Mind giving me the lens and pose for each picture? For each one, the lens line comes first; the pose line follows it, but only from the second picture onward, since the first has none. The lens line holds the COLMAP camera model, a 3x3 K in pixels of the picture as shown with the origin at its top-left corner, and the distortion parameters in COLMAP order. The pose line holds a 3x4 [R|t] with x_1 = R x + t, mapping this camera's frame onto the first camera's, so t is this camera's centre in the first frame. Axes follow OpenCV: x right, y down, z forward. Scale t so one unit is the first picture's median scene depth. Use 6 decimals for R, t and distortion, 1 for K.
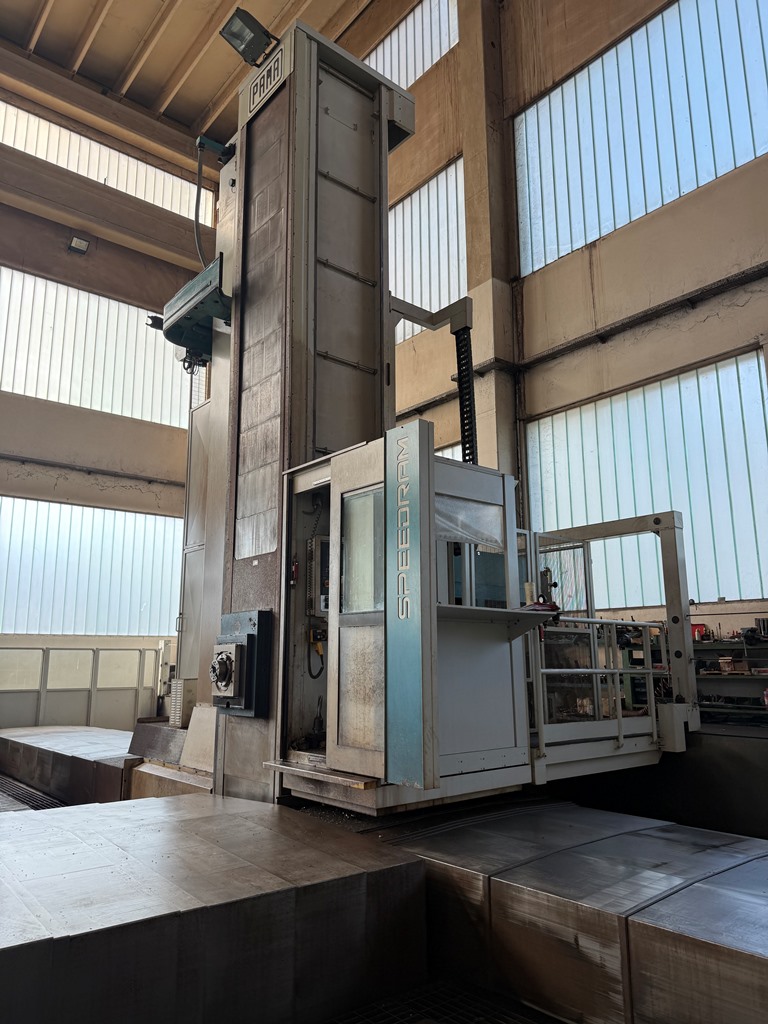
lens RADIAL K [[726.0, 0, 384.0], [0, 726.0, 512.0], [0, 0, 1]] dist [0.007547, -0.003247]
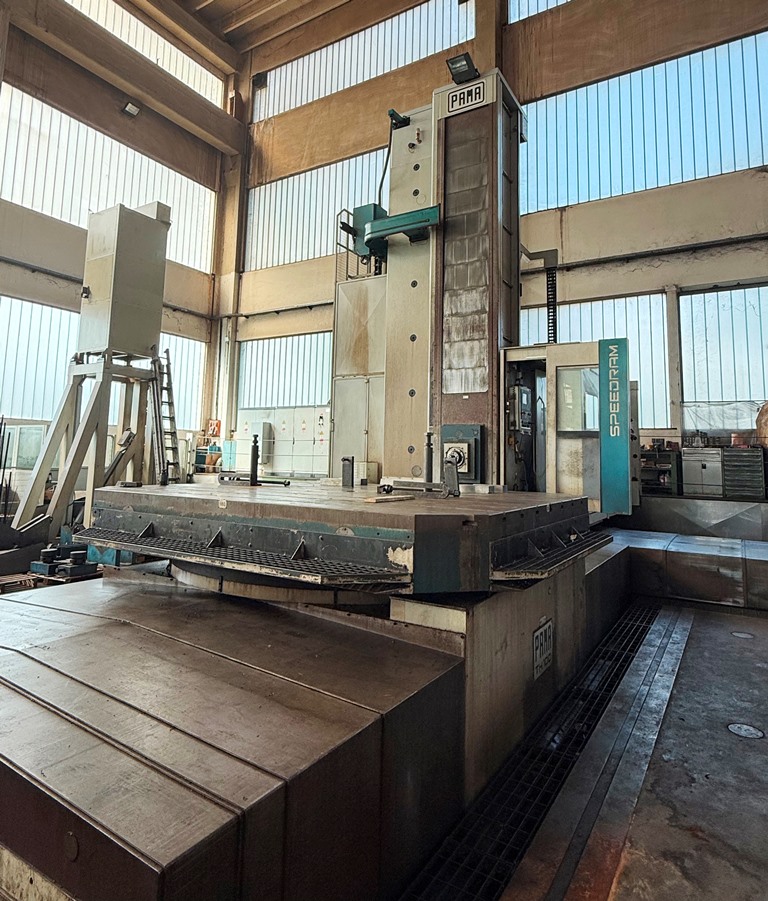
lens RADIAL K [[573.1, 0, 383.7], [0, 573.1, 385.4], [0, 0, 1]] dist [-0.003584, 0.001039]
pose [[0.946946, 0.068592, 0.313986, -0.536258], [-0.094056, 0.993332, 0.066664, -0.020469], [-0.307320, -0.092660, 0.947084, -0.156949]]
